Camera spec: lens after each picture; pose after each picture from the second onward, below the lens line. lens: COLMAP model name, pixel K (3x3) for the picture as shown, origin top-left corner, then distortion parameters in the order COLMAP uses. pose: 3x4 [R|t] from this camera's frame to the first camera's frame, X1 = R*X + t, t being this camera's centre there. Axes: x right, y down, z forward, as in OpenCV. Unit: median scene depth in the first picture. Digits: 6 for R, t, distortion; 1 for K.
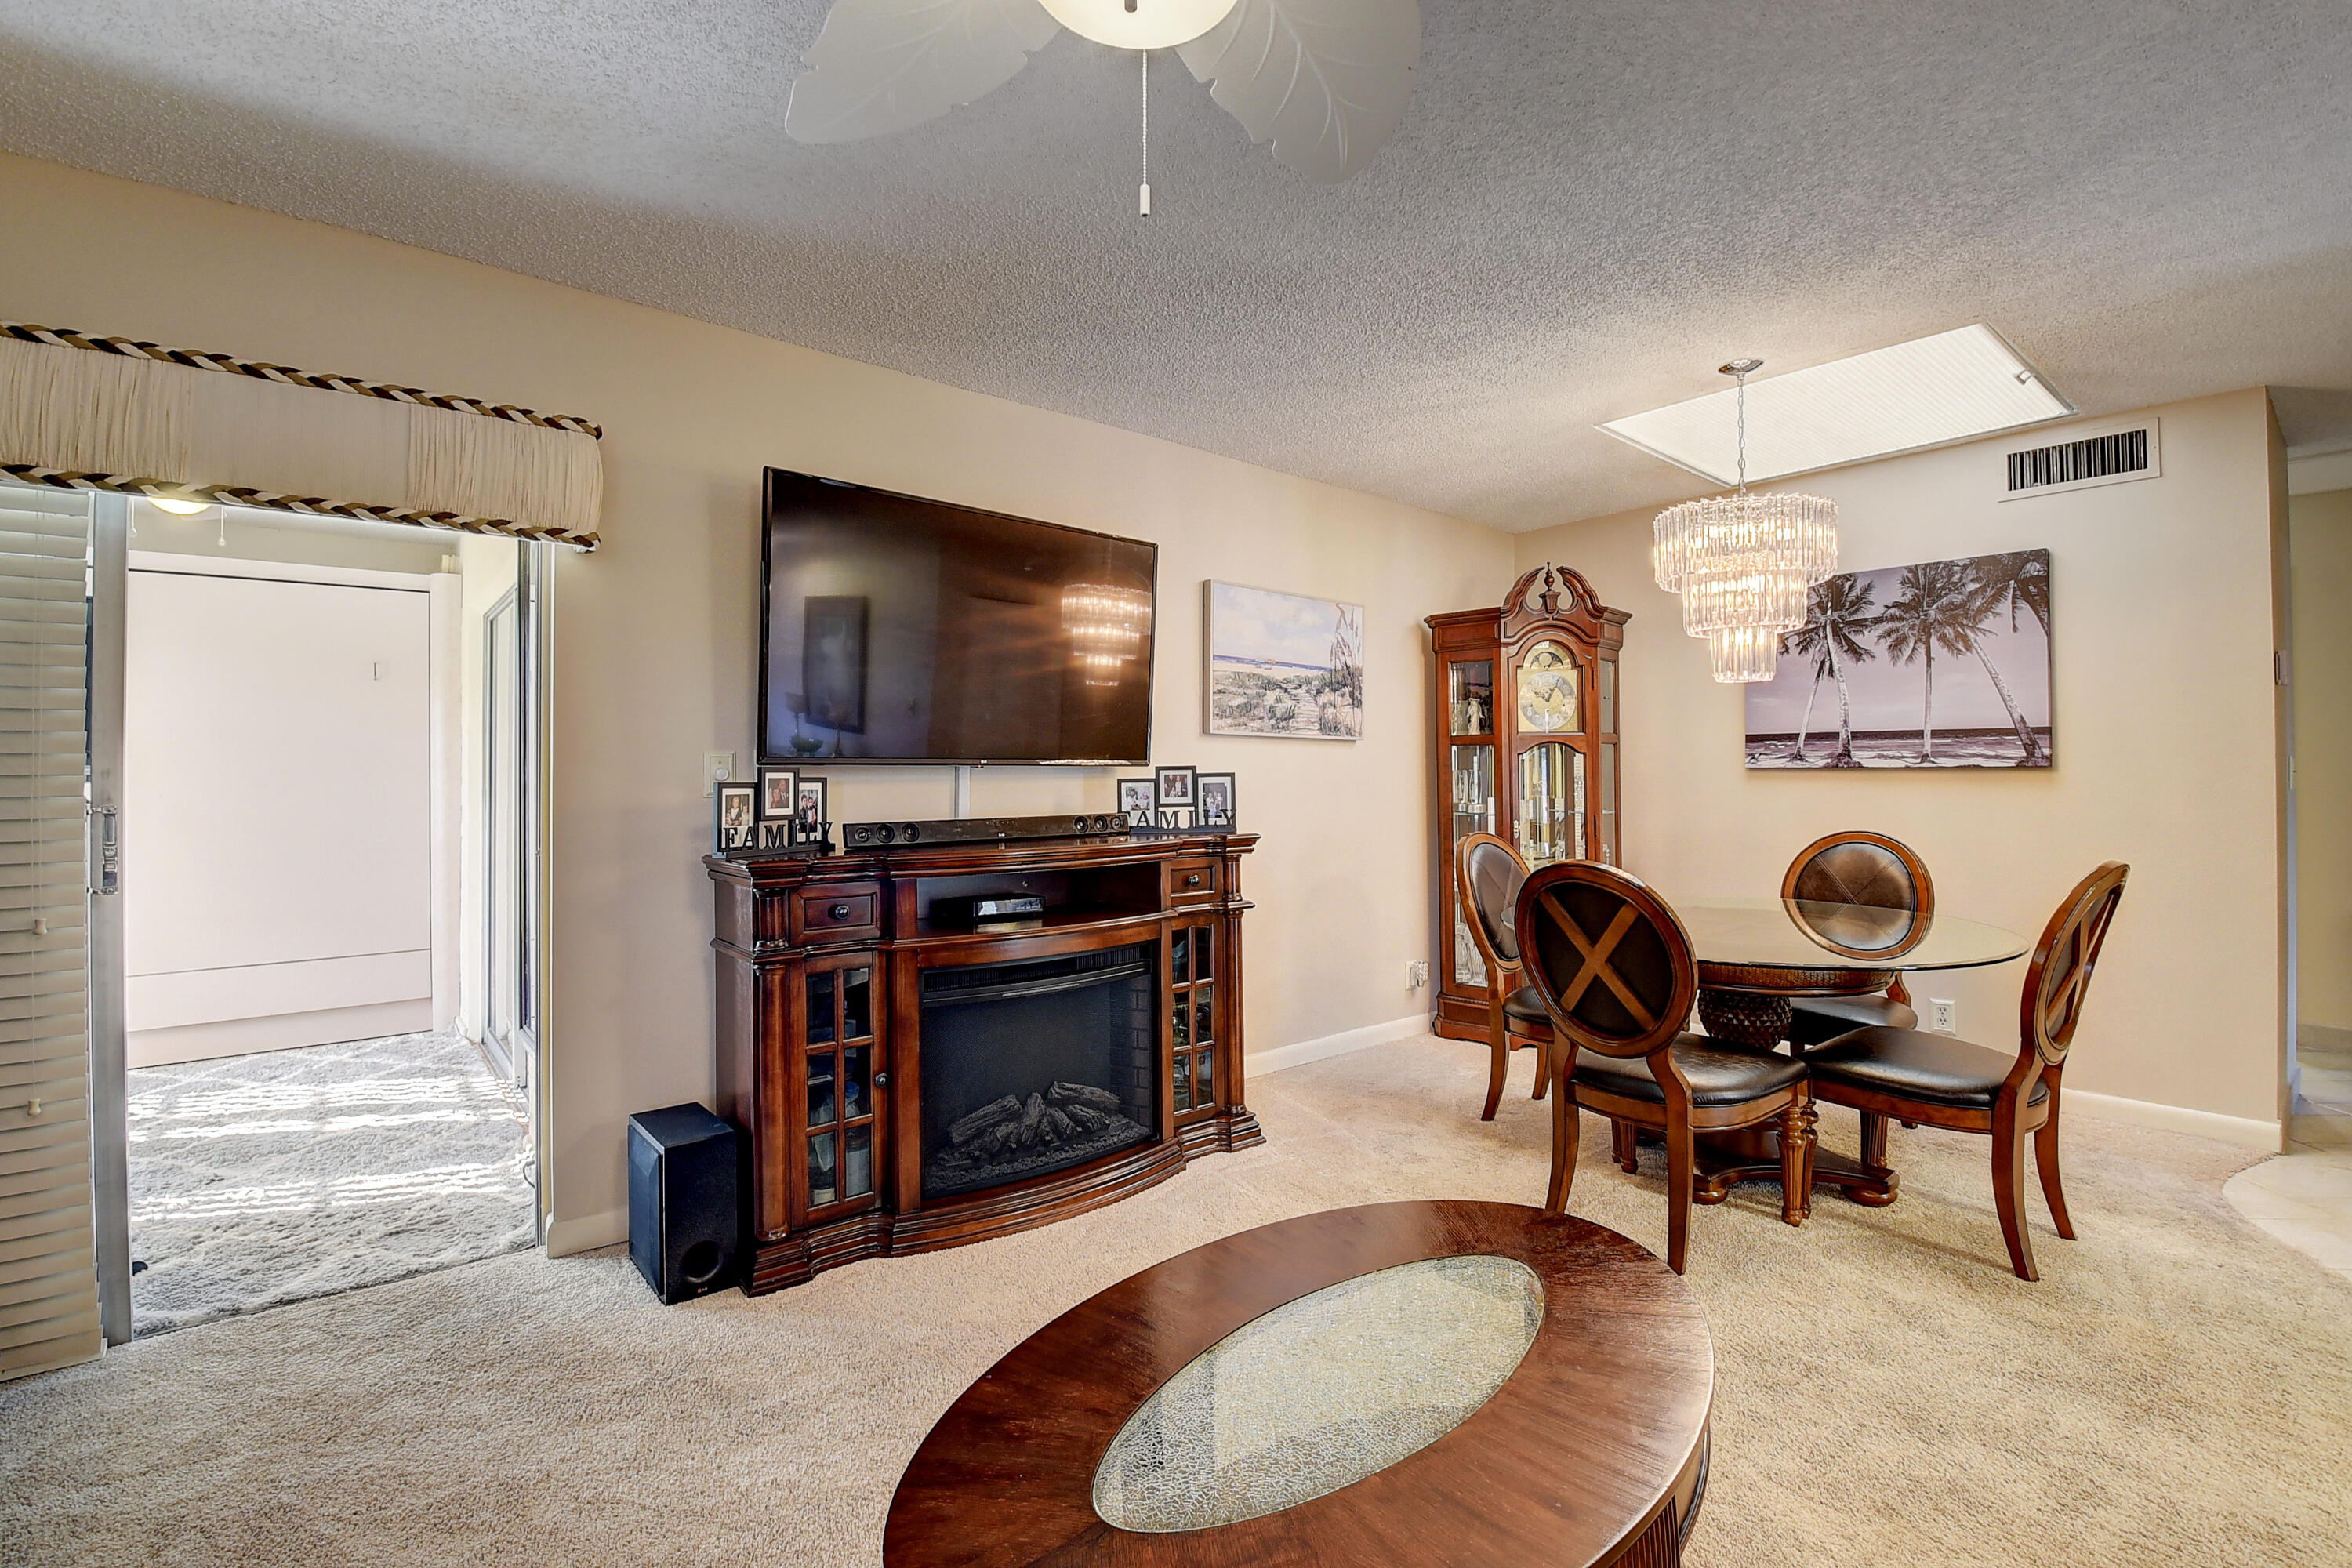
lens RADIAL K [[1036.6, 0, 1213.0], [0, 1036.6, 760.9], [0, 0, 1]] dist [-0.004591, -0.011686]
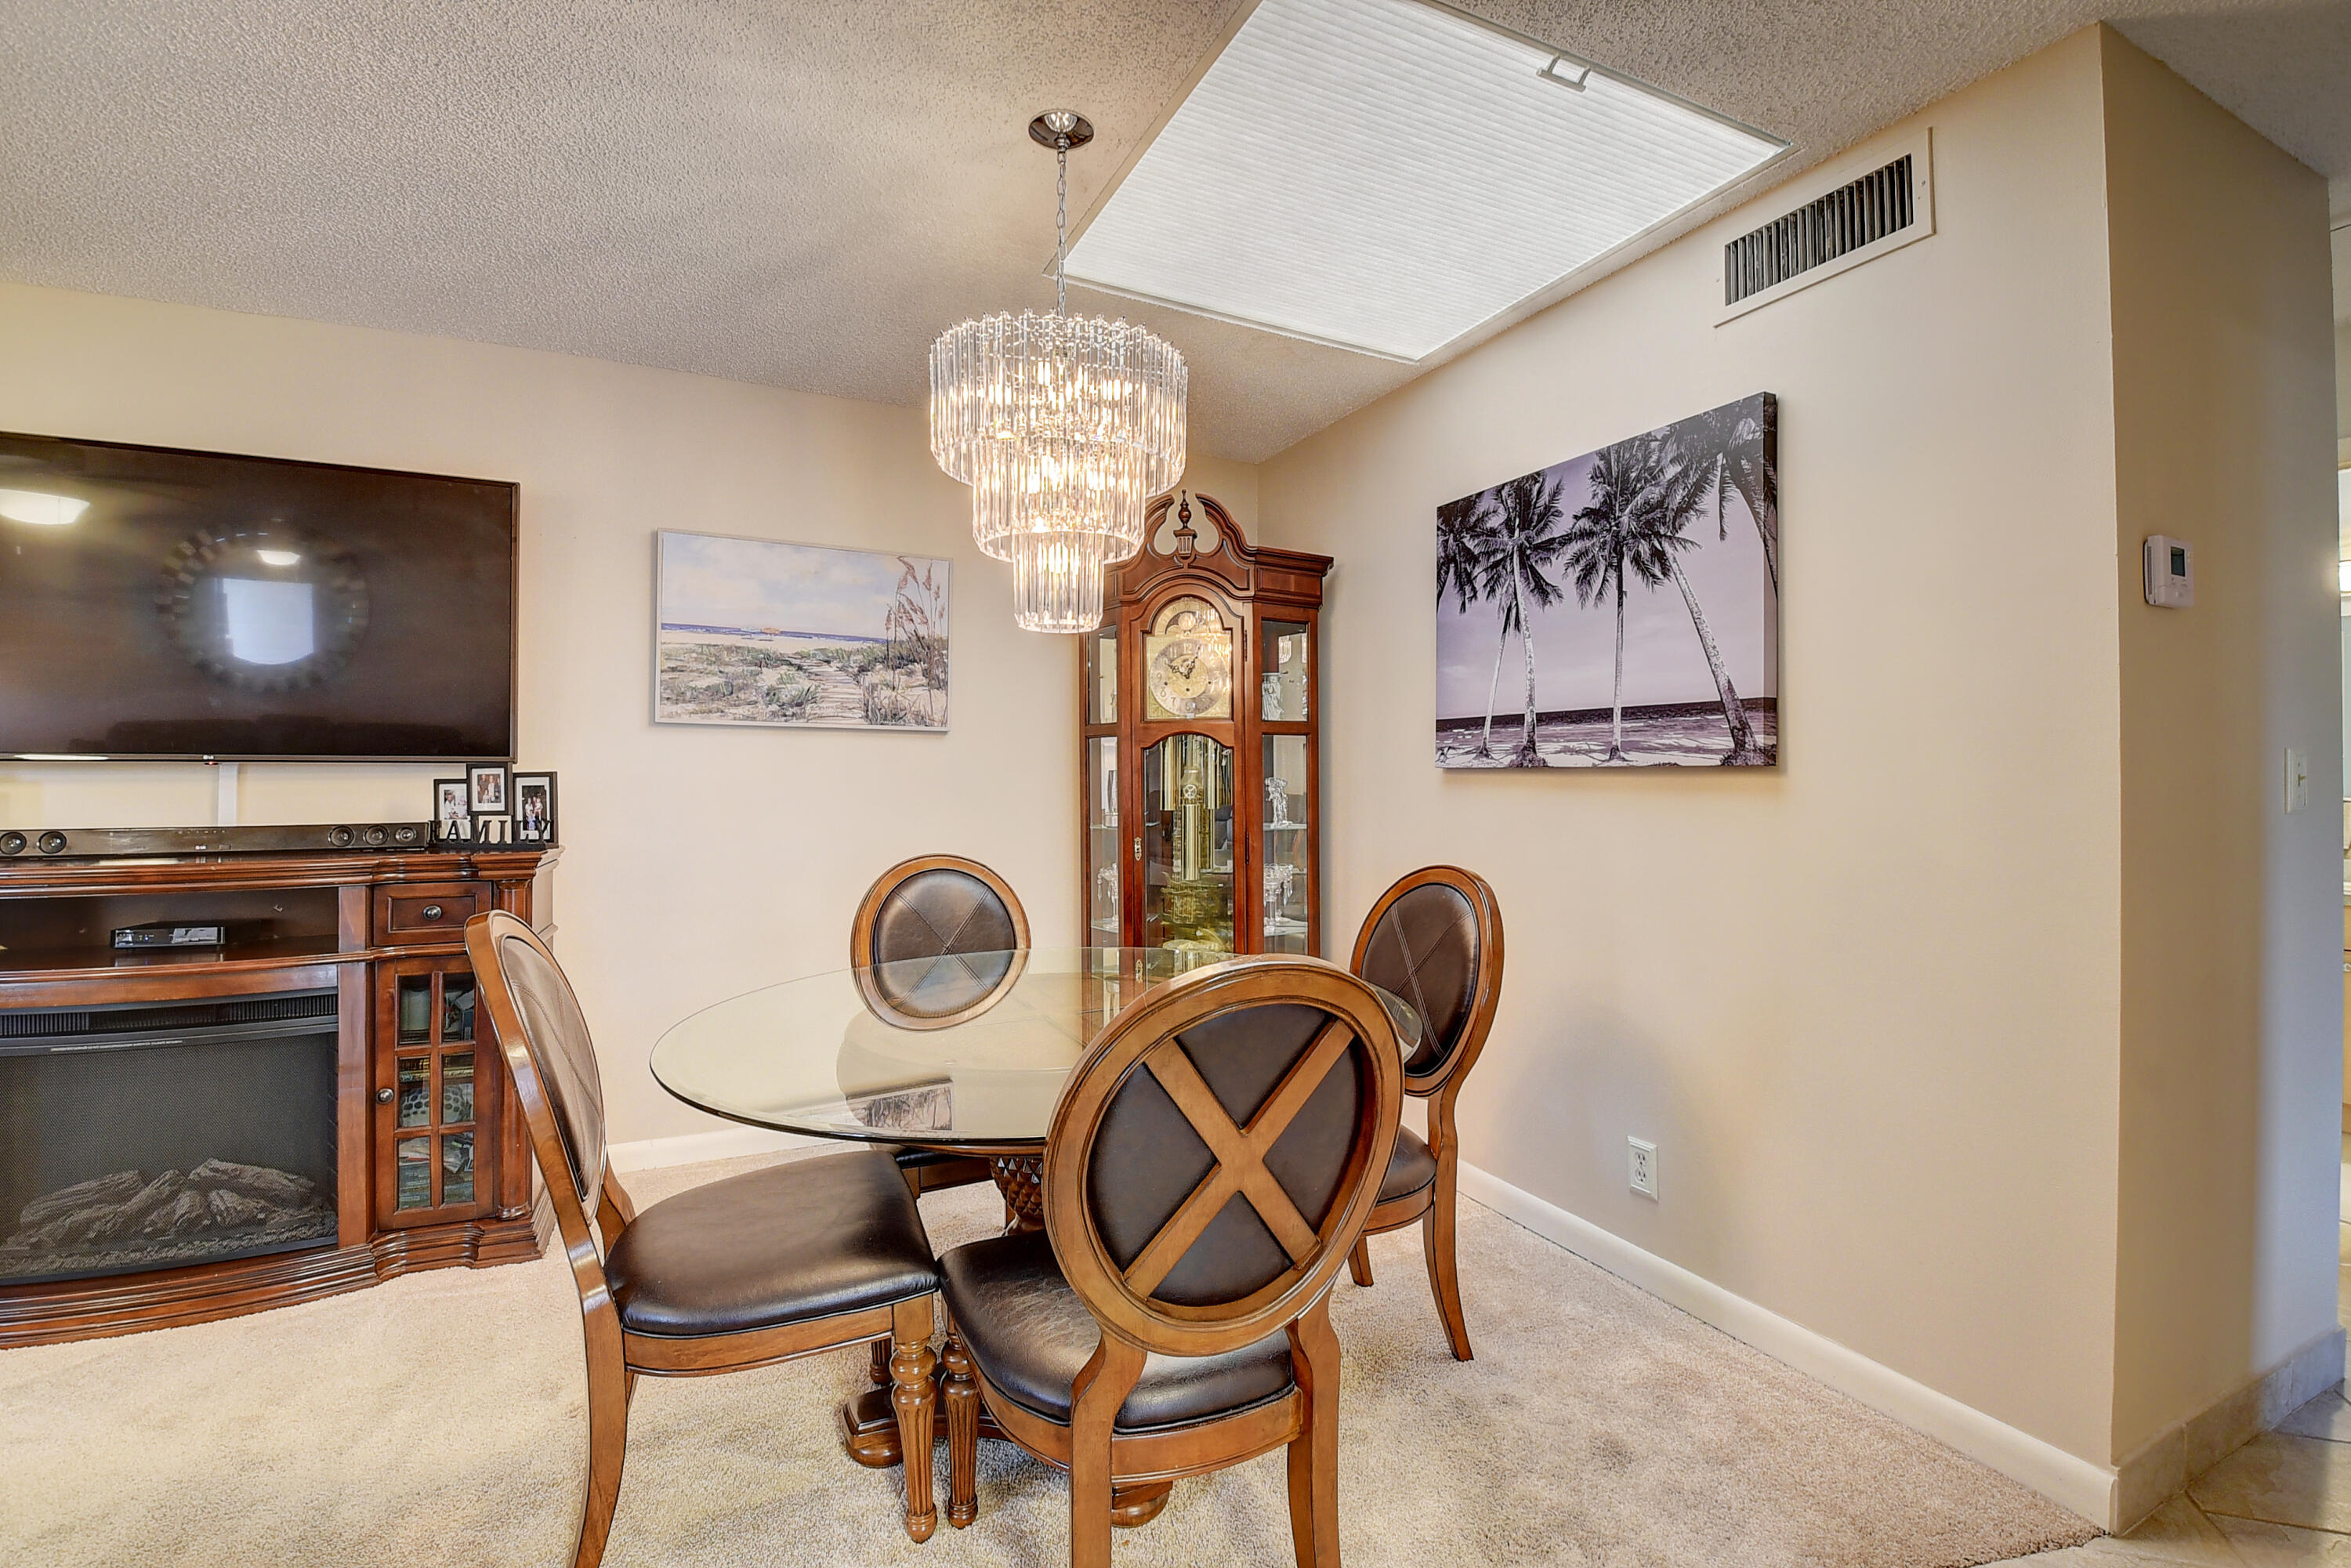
lens RADIAL K [[1036.1, 0, 1163.1], [0, 1036.1, 772.0], [0, 0, 1]] dist [-0.004591, -0.011686]
pose [[0.970936, 0.004267, -0.239302, 0.573493], [-0.001093, 0.999910, 0.013392, 0.000765], [0.239338, -0.012742, 0.970853, 0.321488]]
